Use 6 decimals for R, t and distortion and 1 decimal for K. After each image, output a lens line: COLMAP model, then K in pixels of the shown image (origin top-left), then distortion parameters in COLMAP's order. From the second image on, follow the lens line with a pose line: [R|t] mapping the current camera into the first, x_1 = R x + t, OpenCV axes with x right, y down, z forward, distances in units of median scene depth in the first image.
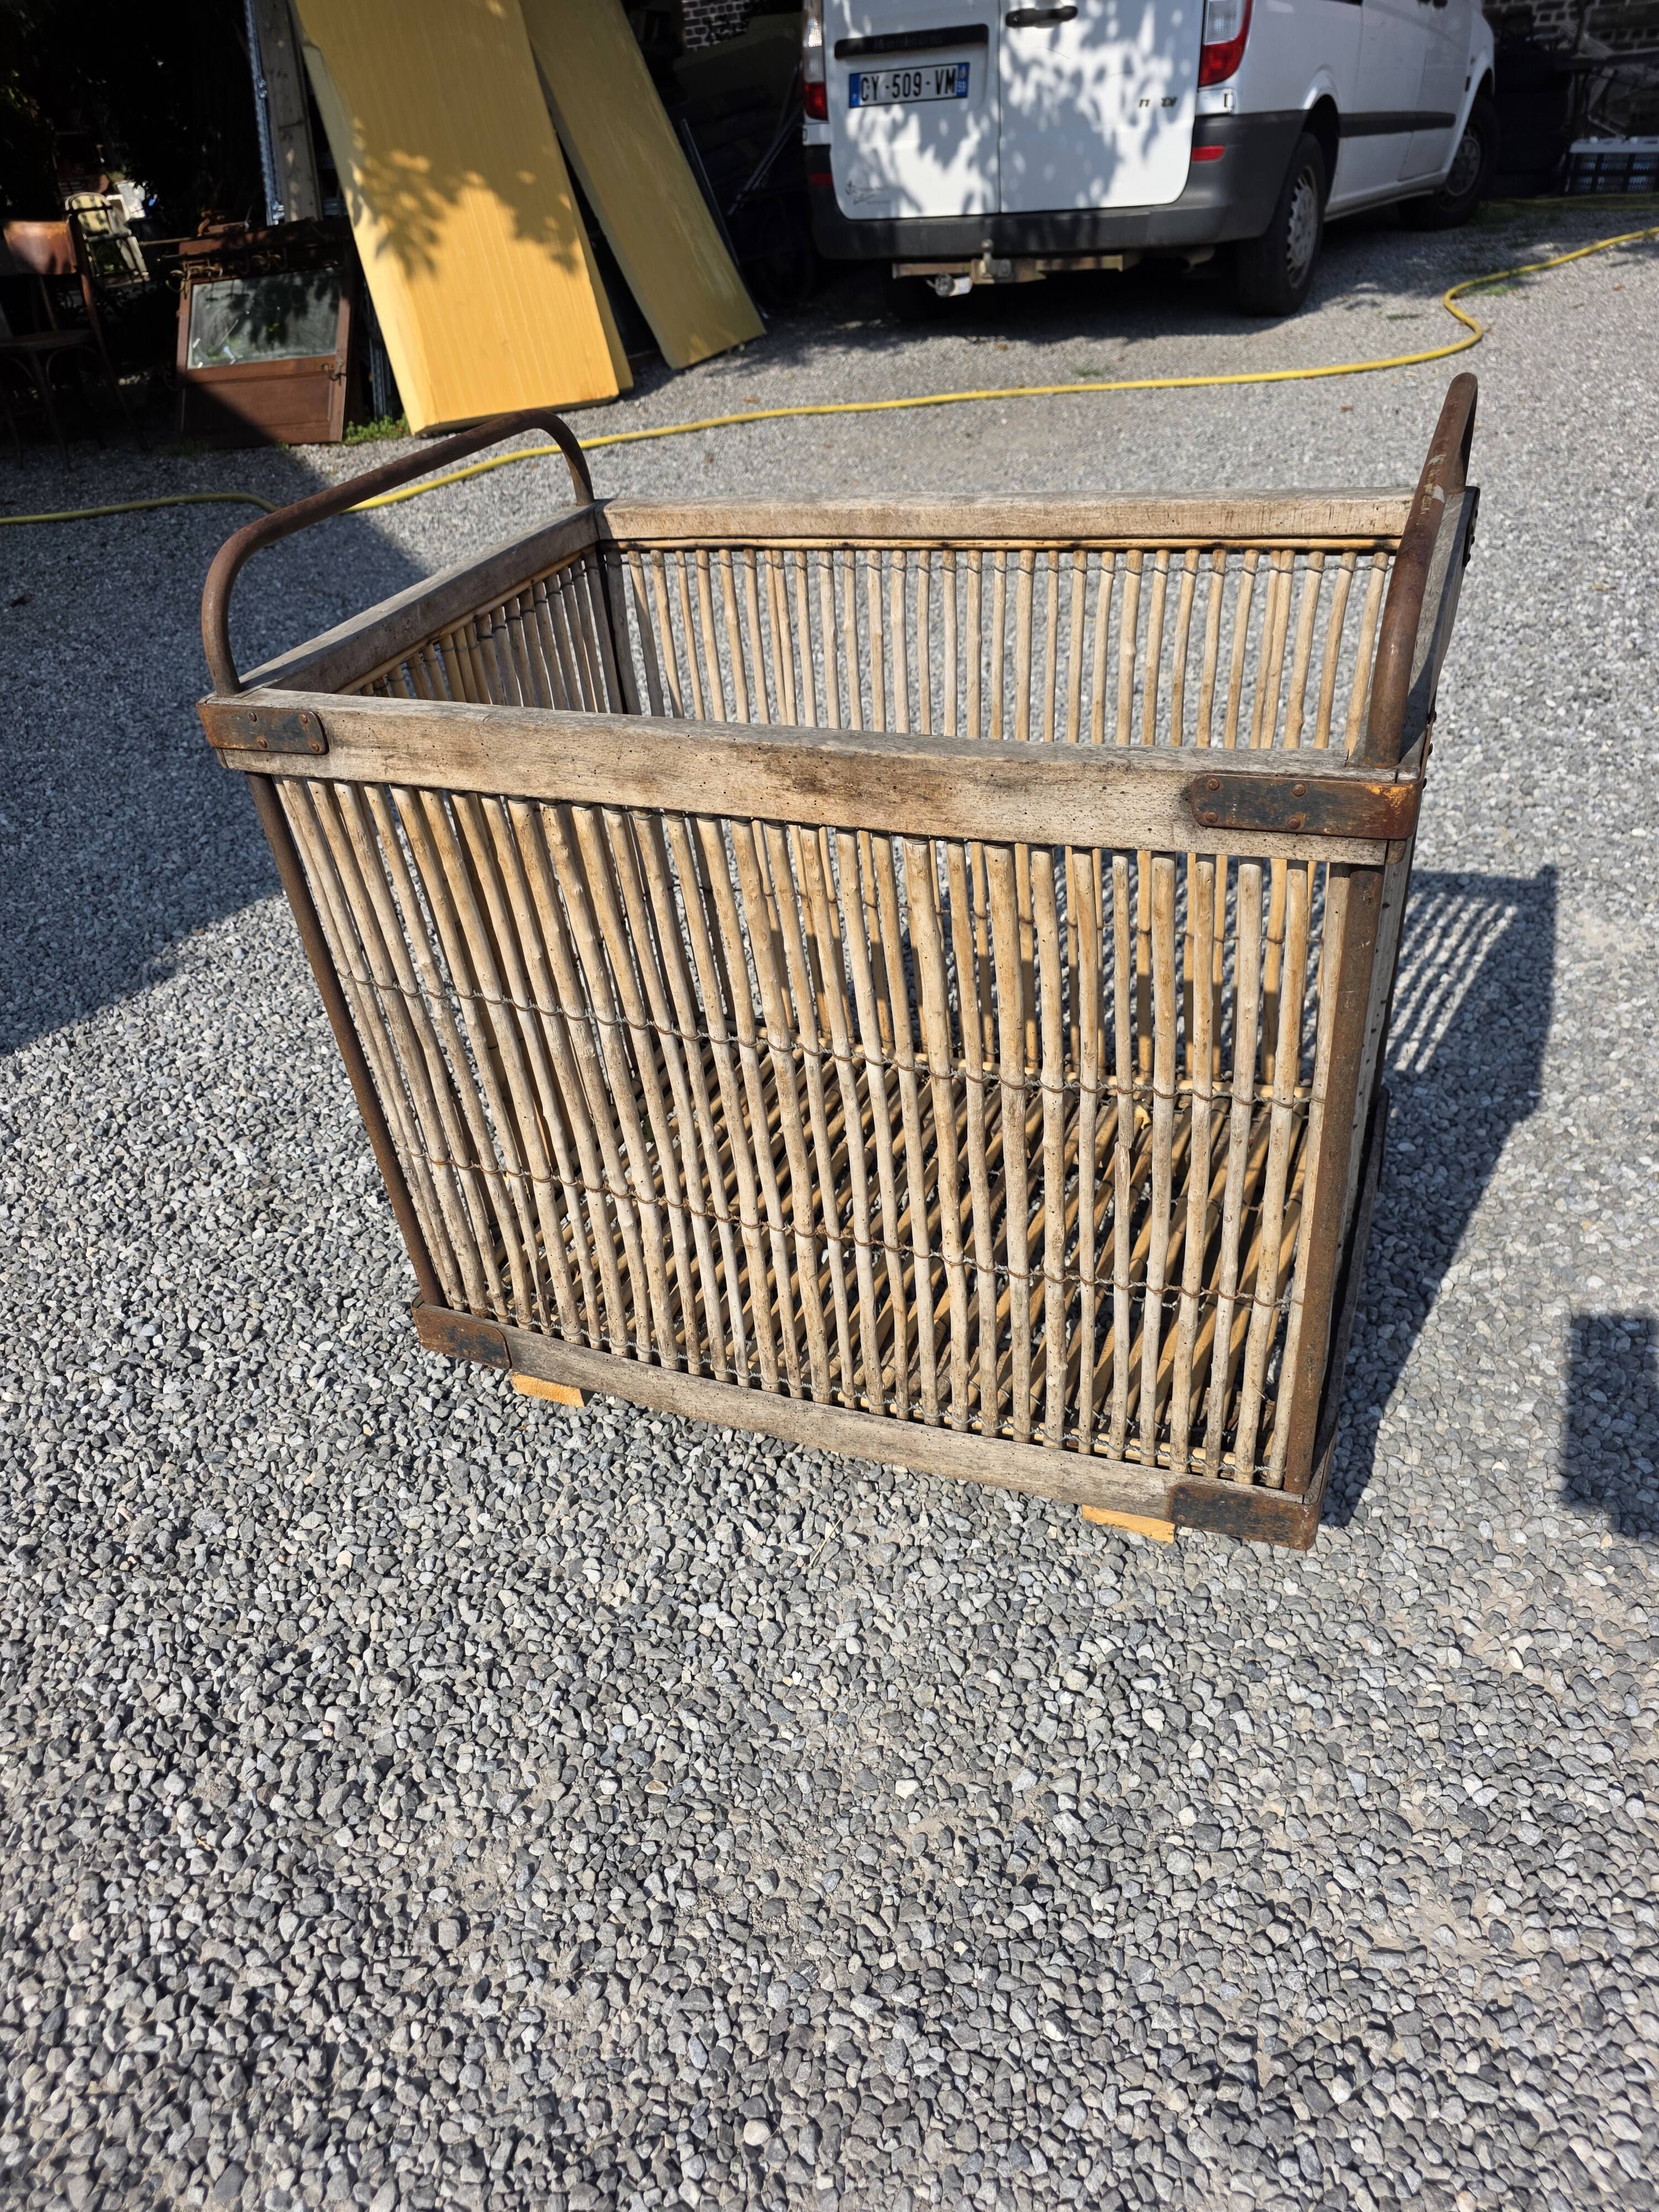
lens RADIAL K [[1503.1, 0, 803.7], [0, 1503.1, 1118.7], [0, 0, 1]] dist [0.043443, -0.034167]
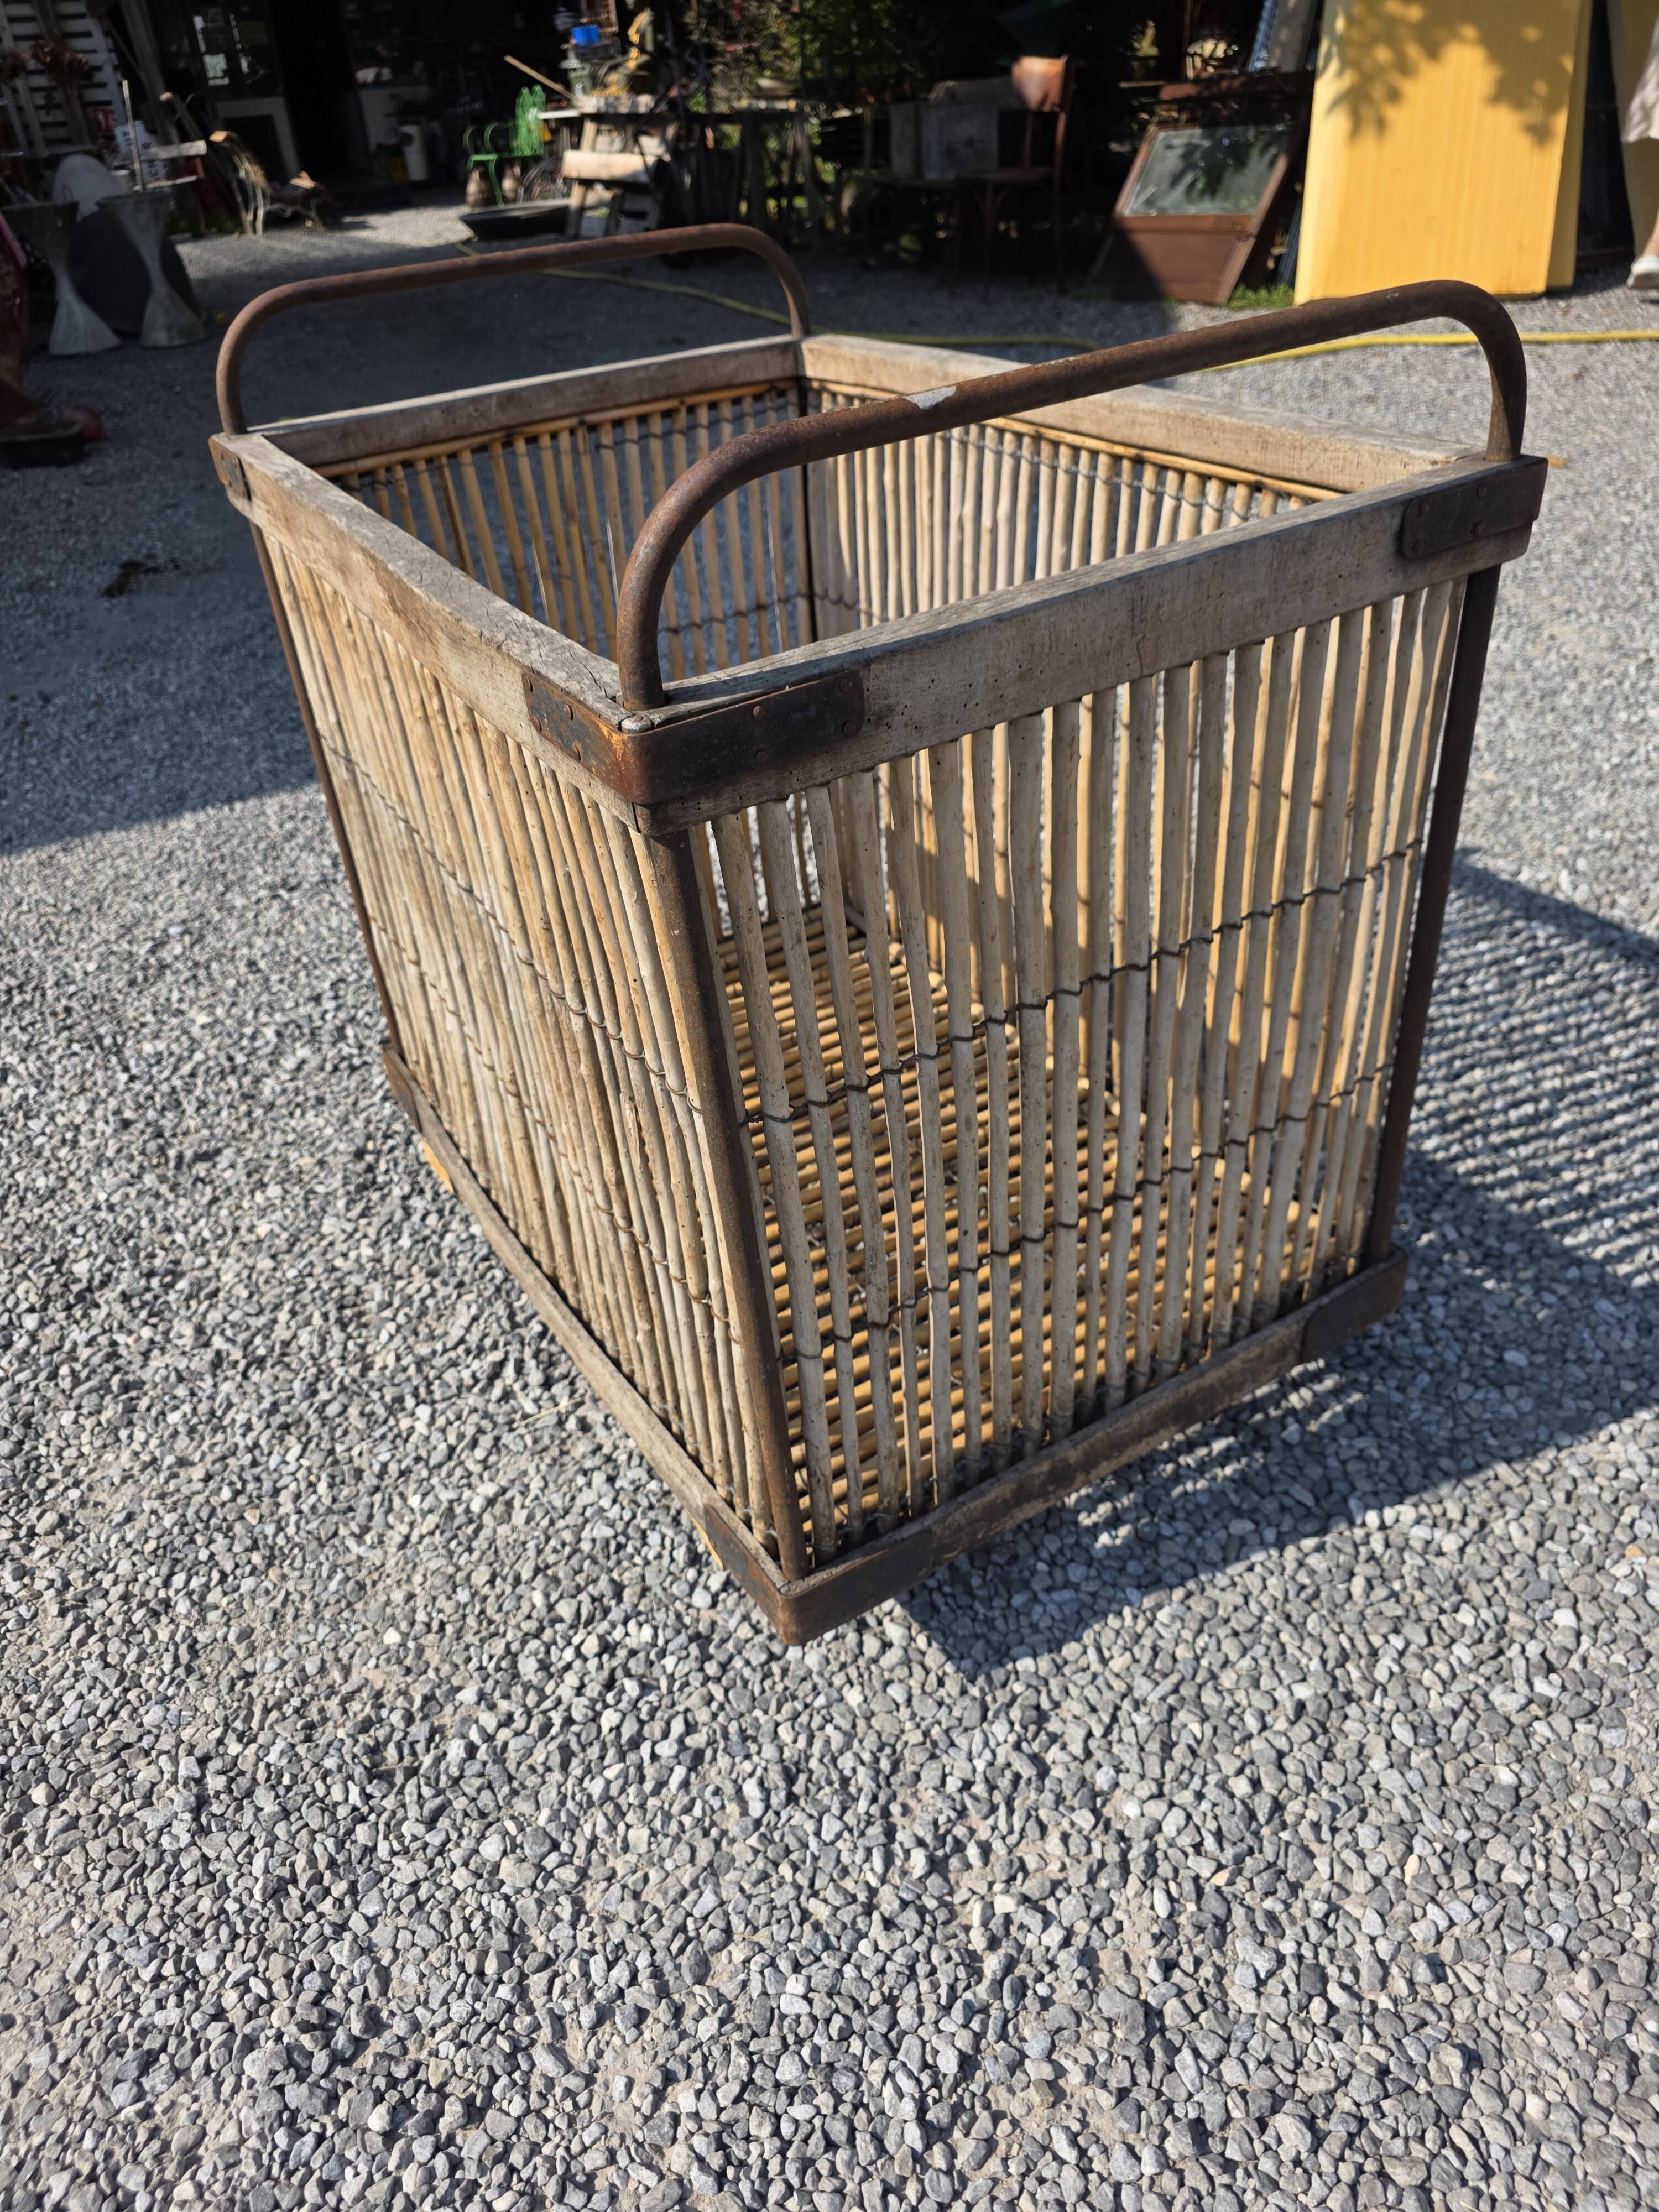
lens RADIAL K [[1494.7, 0, 786.5], [0, 1494.7, 1104.6], [0, 0, 1]] dist [0.025006, -0.019423]
pose [[0.800173, 0.376933, -0.466524, 0.534174], [-0.346715, 0.925406, 0.153012, -0.113029], [0.489400, 0.039315, 0.871173, 0.215515]]
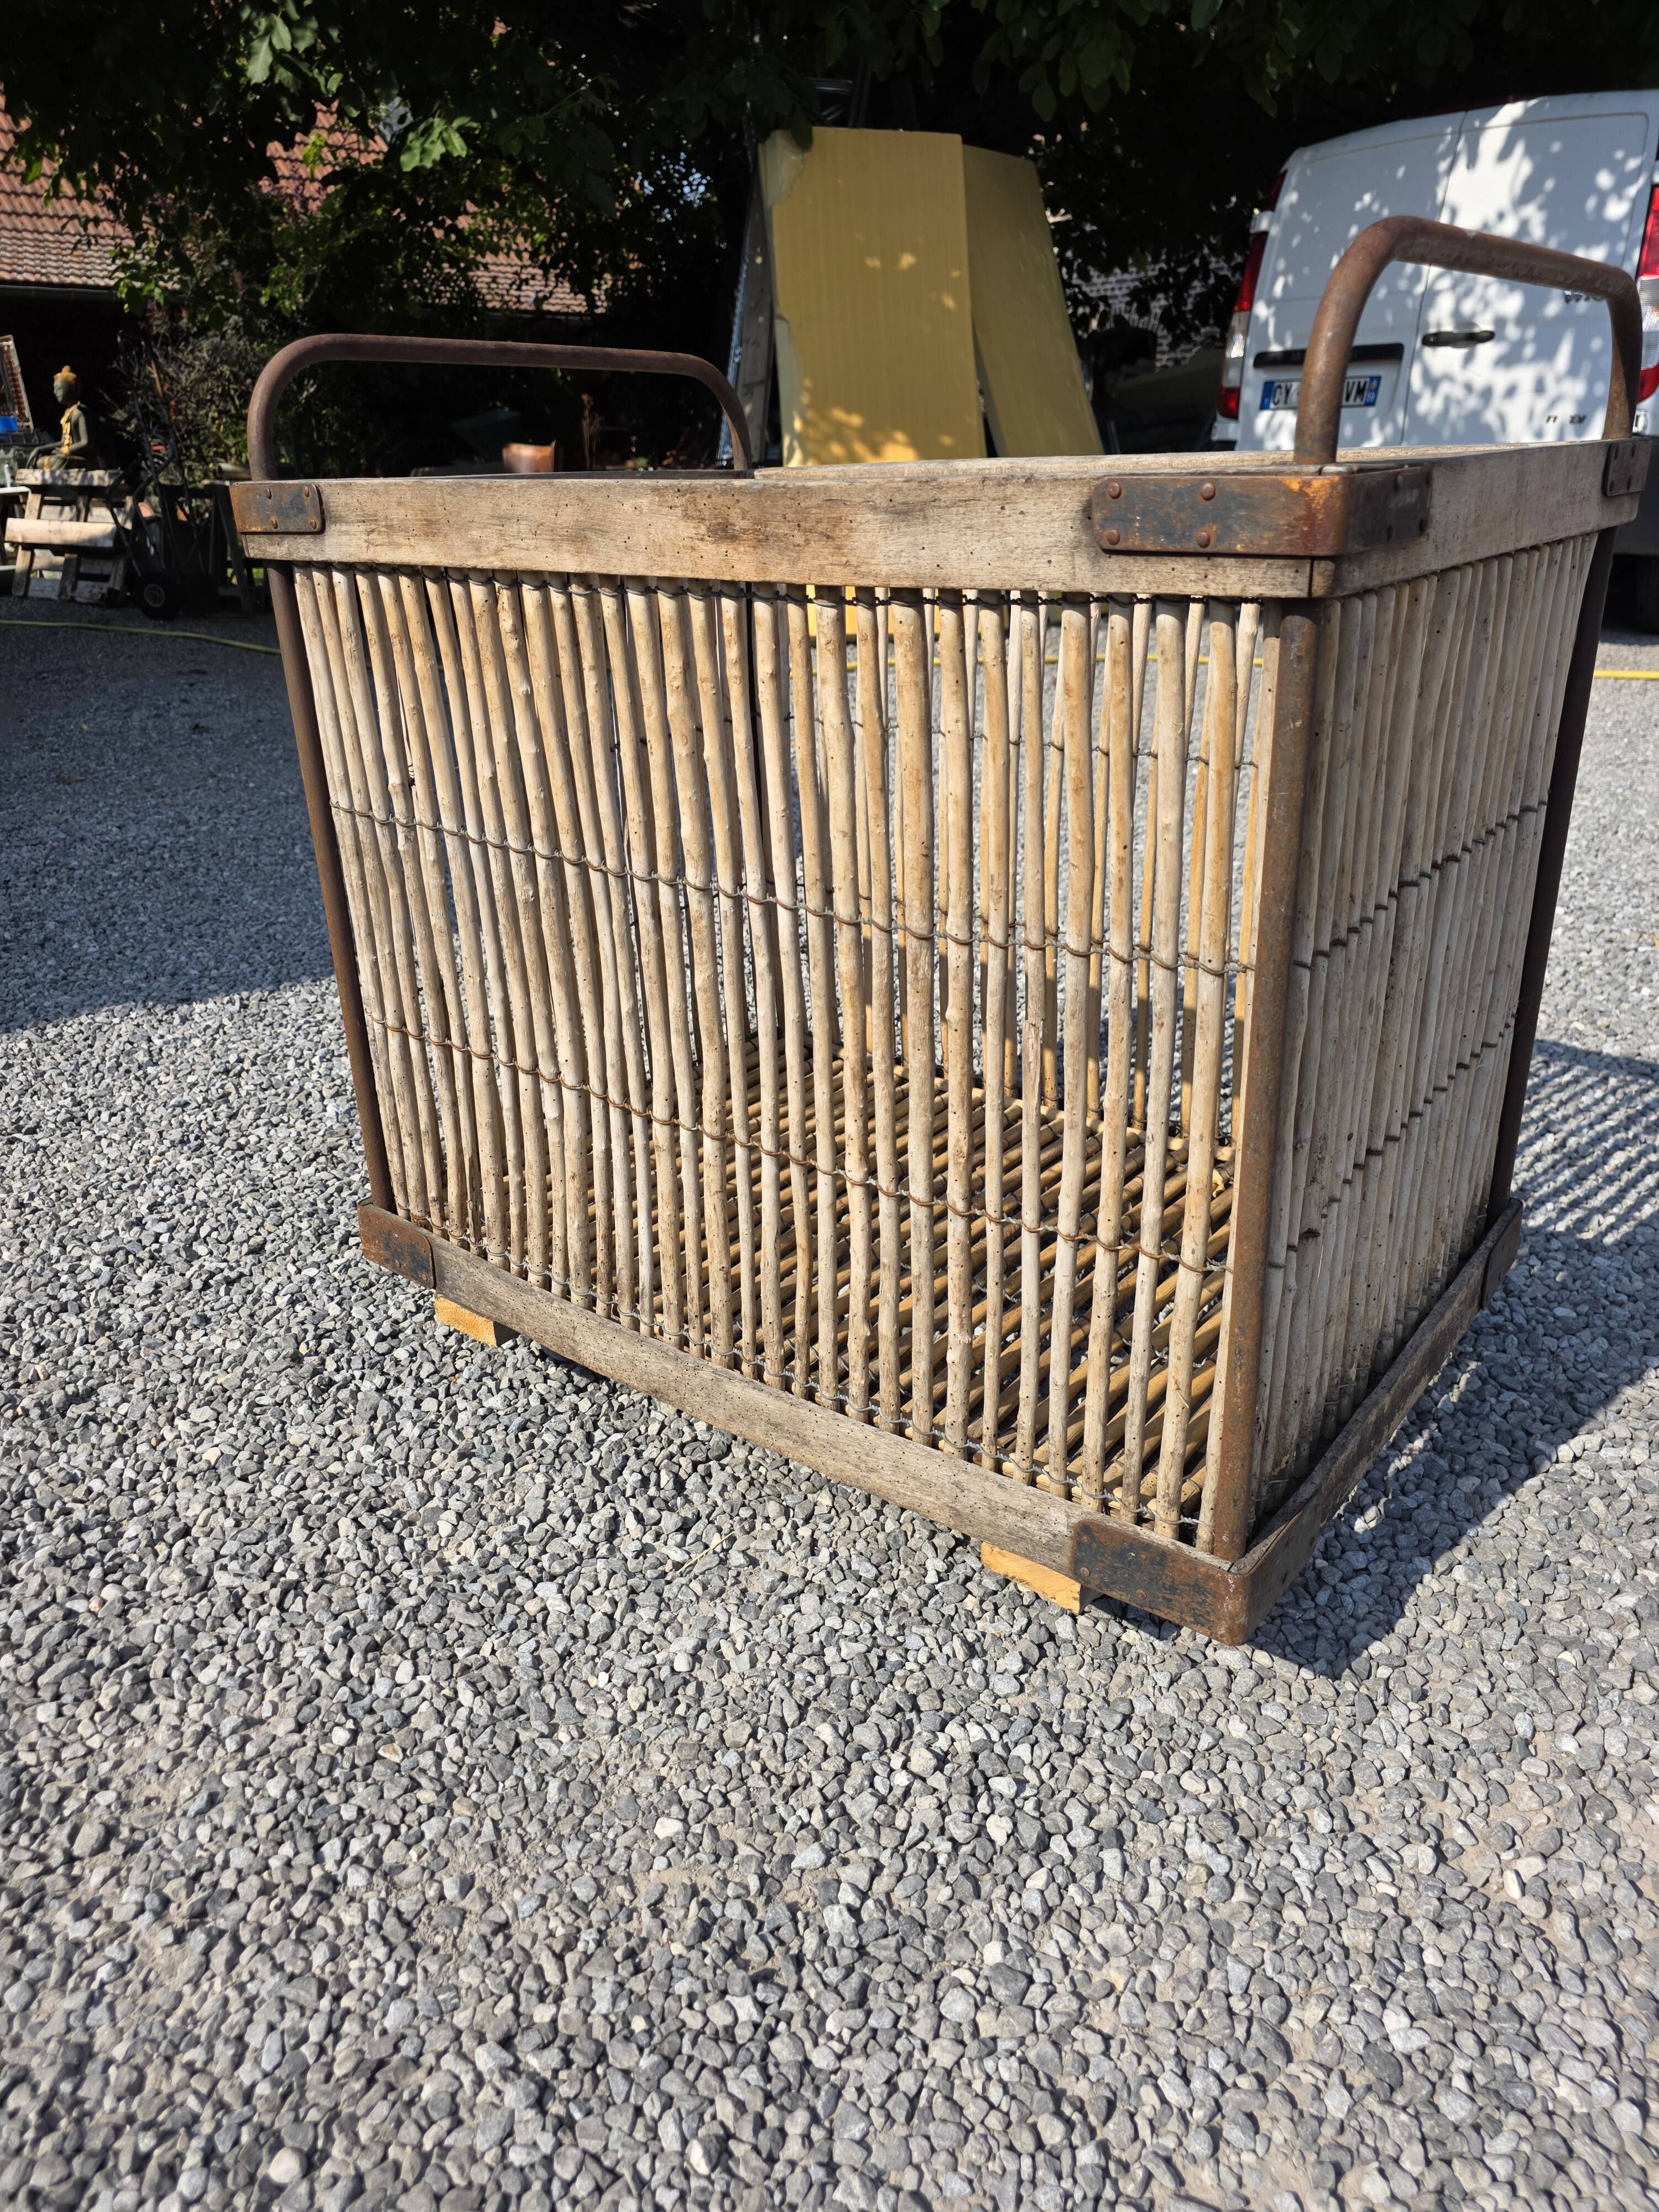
lens RADIAL K [[1495.0, 0, 829.4], [0, 1495.0, 1101.9], [0, 0, 1]] dist [0.031654, -0.019706]
pose [[0.962080, 0.176230, -0.208193, 0.215180], [-0.211690, 0.963739, -0.162463, 0.163840], [0.172013, 0.200375, 0.964501, 0.159930]]
